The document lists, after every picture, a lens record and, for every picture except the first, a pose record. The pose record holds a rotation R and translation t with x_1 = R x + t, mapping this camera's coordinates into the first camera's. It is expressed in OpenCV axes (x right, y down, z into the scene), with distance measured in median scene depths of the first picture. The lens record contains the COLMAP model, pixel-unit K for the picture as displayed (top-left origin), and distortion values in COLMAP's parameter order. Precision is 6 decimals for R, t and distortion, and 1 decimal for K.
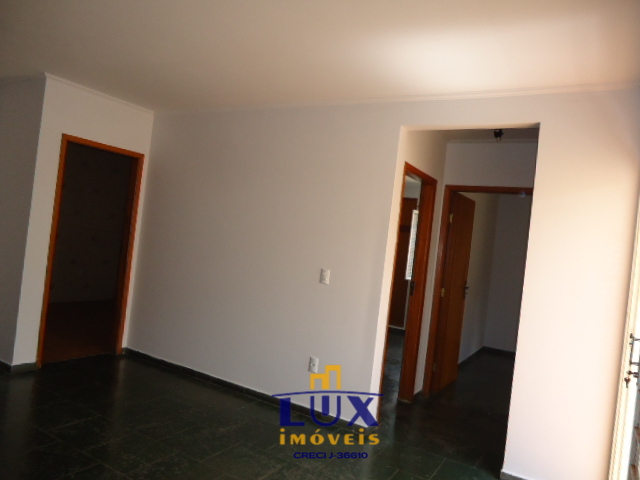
lens RADIAL K [[480.1, 0, 320.0], [0, 480.1, 239.6], [0, 0, 1]] dist [0.114685, 0.001548]
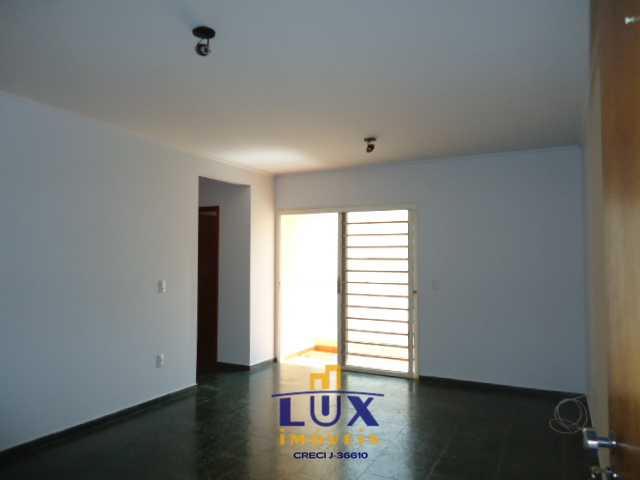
lens RADIAL K [[480.1, 0, 320.0], [0, 480.1, 240.0], [0, 0, 1]] dist [0.114685, 0.001548]
pose [[-0.049963, -0.079922, 0.995548, -1.218995], [-0.008228, 0.996792, 0.079609, -0.140663], [-0.998717, -0.004214, -0.050461, 0.662548]]
